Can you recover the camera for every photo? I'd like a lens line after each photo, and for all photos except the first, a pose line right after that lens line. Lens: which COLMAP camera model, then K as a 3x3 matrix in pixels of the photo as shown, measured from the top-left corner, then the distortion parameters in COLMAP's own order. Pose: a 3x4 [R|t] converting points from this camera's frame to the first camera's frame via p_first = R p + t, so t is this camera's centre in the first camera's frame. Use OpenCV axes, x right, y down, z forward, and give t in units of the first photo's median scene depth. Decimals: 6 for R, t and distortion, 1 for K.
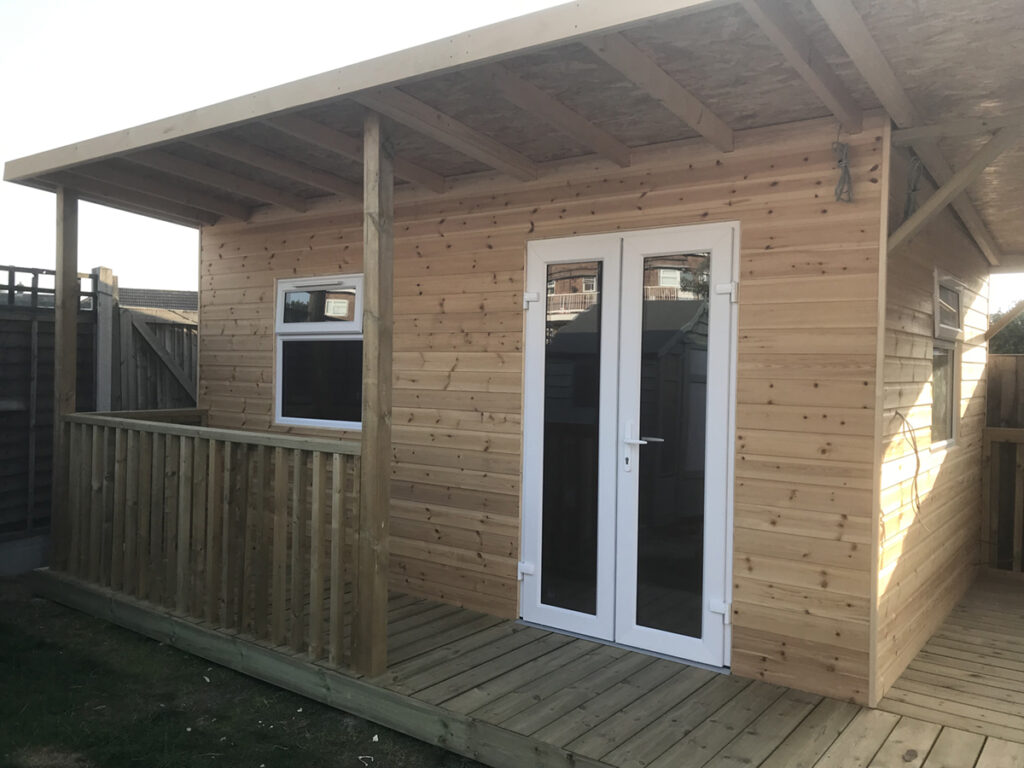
lens RADIAL K [[833.2, 0, 513.4], [0, 833.2, 379.2], [0, 0, 1]] dist [0.123756, -0.240310]
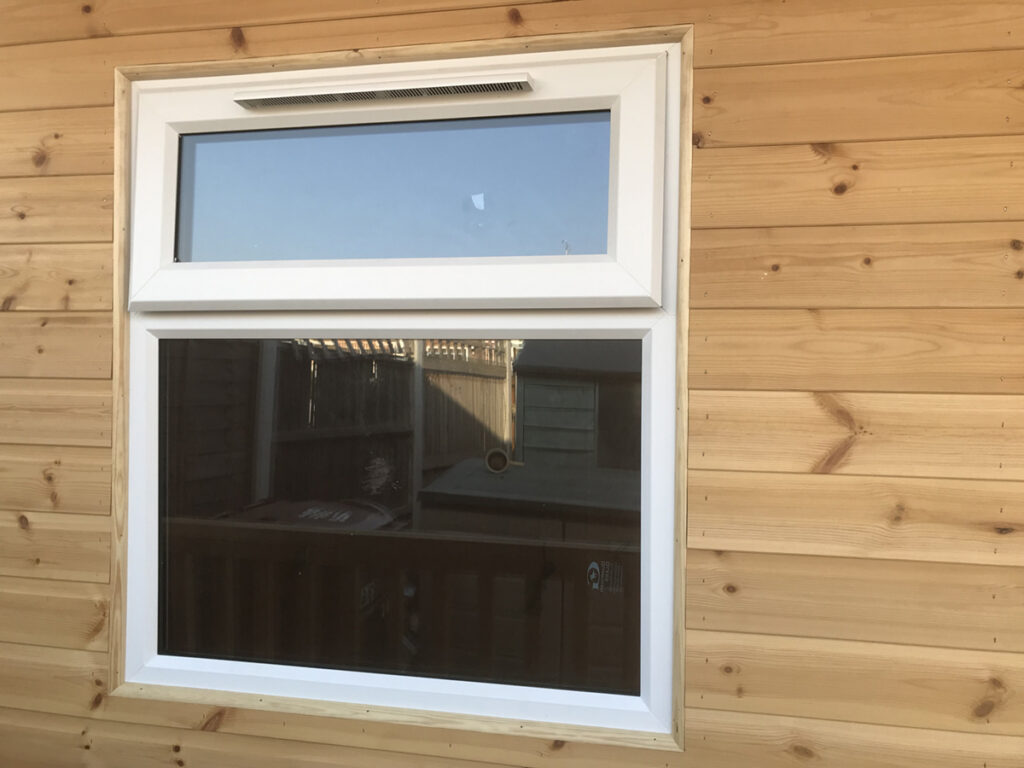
lens RADIAL K [[833.2, 0, 513.4], [0, 833.2, 379.2], [0, 0, 1]] dist [0.123756, -0.240310]
pose [[0.898395, -0.002338, 0.439183, -0.431270], [0.007241, 0.999929, -0.009490, -0.045825], [-0.439129, 0.011706, 0.898348, 1.098803]]
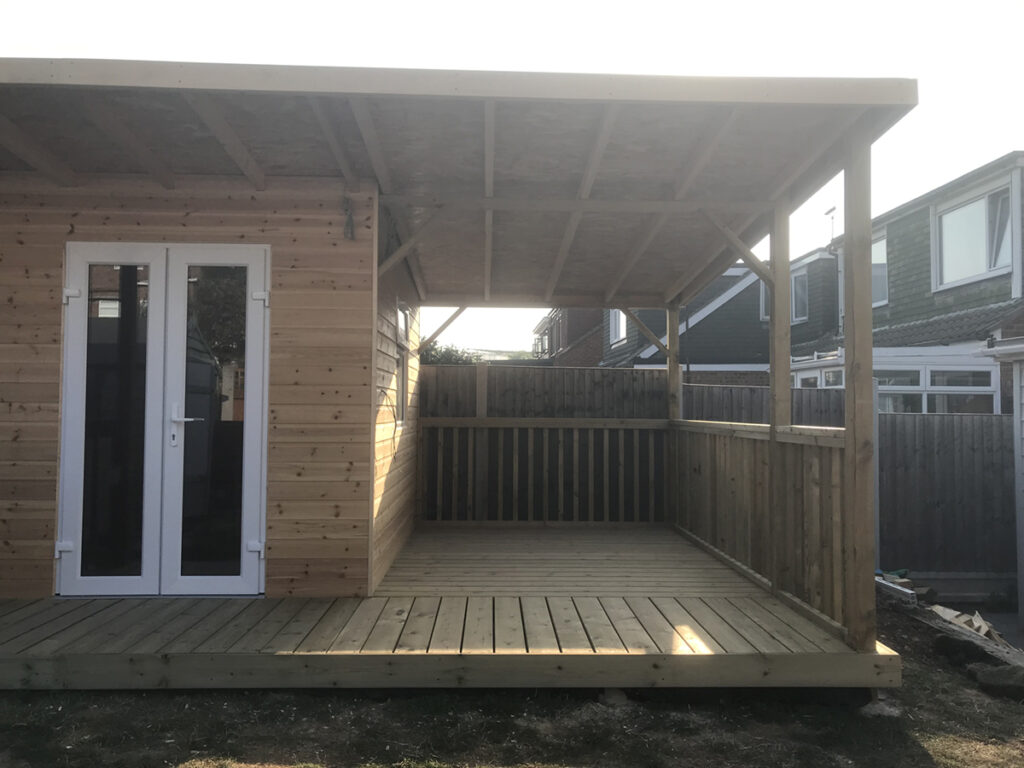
lens RADIAL K [[832.7, 0, 514.2], [0, 832.7, 382.0], [0, 0, 1]] dist [0.045298, -0.063240]
pose [[0.786782, 0.007269, 0.617188, -0.225635], [0.017633, 0.999258, -0.034248, 0.073048], [-0.616979, 0.037829, 0.786070, -0.231890]]
